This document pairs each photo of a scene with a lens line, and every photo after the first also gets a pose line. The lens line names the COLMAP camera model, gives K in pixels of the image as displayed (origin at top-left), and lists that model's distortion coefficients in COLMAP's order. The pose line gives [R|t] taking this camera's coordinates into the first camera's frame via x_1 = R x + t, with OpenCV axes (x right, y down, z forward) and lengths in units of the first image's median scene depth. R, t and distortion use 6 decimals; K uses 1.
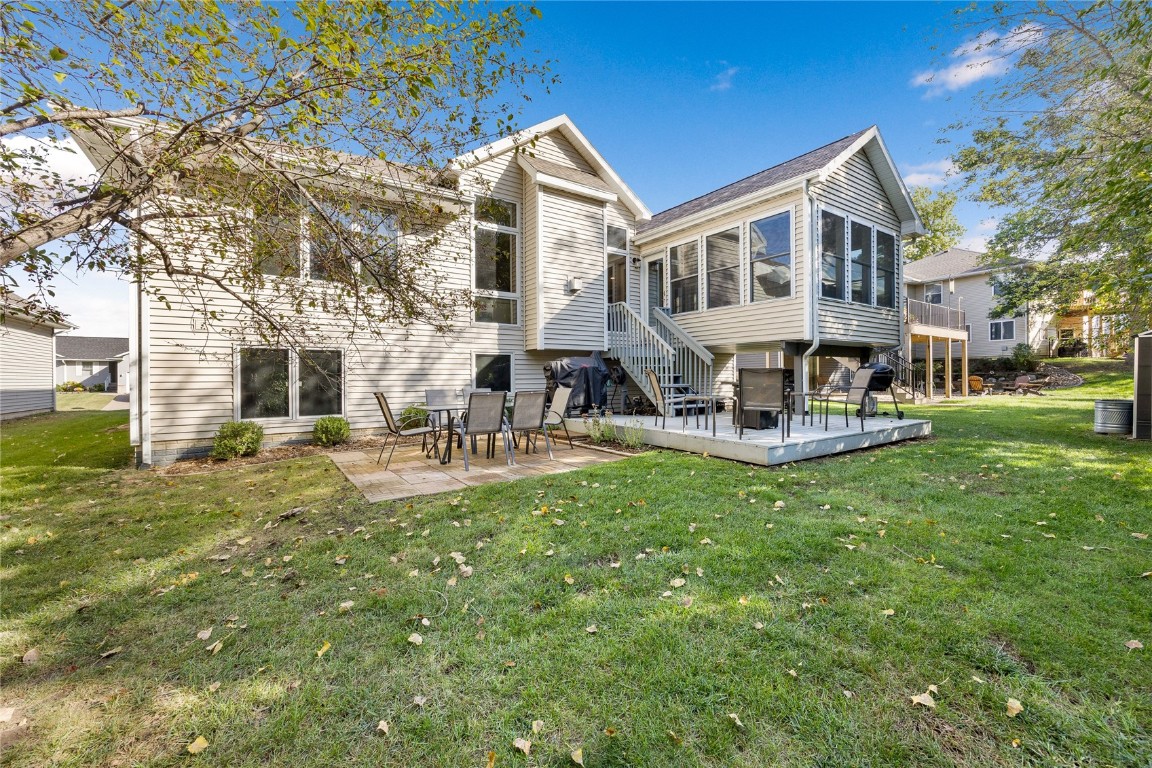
lens RADIAL K [[472.4, 0, 577.2], [0, 472.4, 378.5], [0, 0, 1]] dist [0.002625, 0.000069]
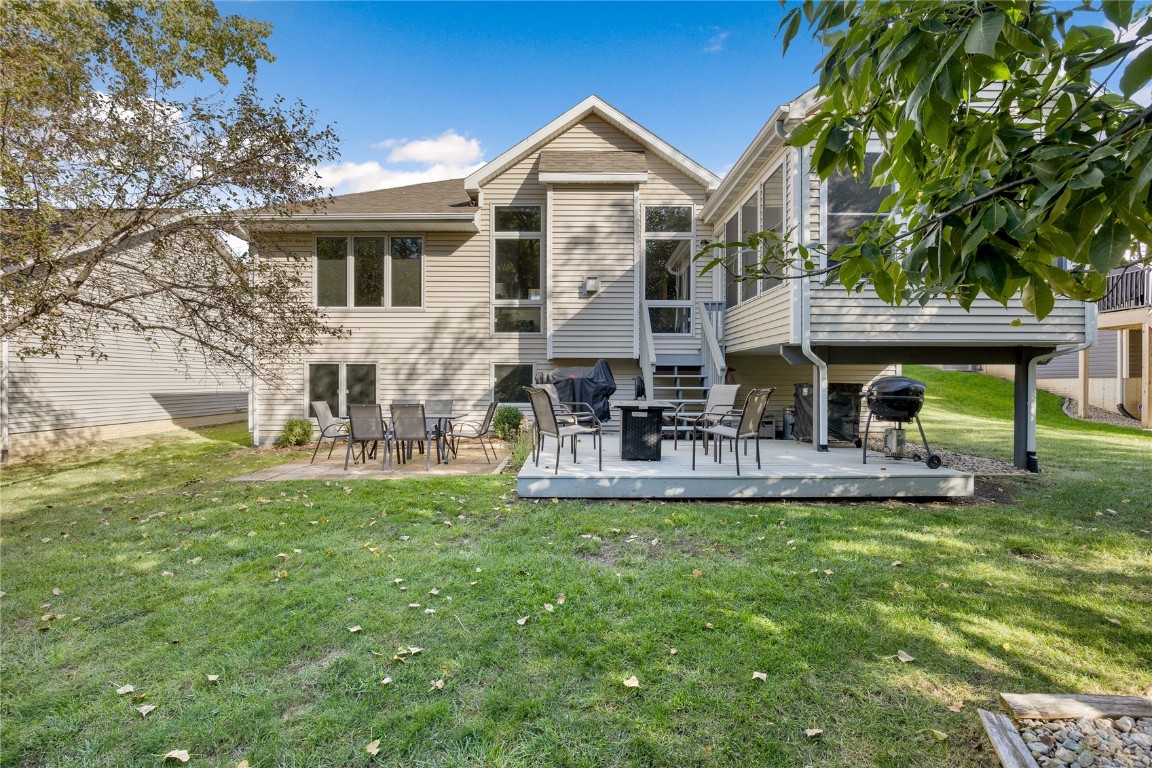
lens RADIAL K [[574.0, 0, 575.9], [0, 574.0, 383.8], [0, 0, 1]] dist [-0.005575, -0.000325]
pose [[0.814391, 0.012986, -0.580172, 0.630108], [-0.008359, 0.999908, 0.010647, -0.024249], [0.580257, -0.003822, 0.814425, 0.100256]]
